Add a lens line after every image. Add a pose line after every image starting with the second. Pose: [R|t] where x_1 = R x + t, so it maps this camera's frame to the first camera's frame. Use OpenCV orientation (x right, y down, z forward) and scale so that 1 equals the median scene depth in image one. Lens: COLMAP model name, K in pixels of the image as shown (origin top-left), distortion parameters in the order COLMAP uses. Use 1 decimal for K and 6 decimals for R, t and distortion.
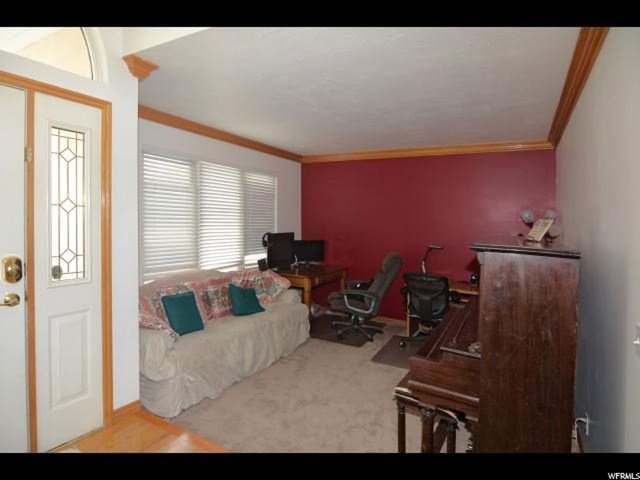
lens RADIAL K [[372.6, 0, 320.0], [0, 372.6, 208.2], [0, 0, 1]] dist [-0.002950, -0.002161]
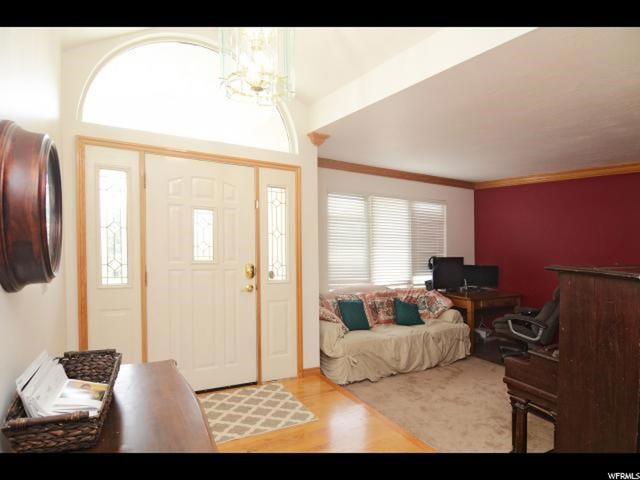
lens RADIAL K [[355.2, 0, 320.0], [0, 355.2, 240.0], [0, 0, 1]] dist [-0.000413, -0.000037]
pose [[0.876337, 0.004366, -0.481679, 0.110912], [0.004071, 0.999856, 0.016470, -0.002788], [0.481681, -0.016394, 0.876193, -0.126666]]
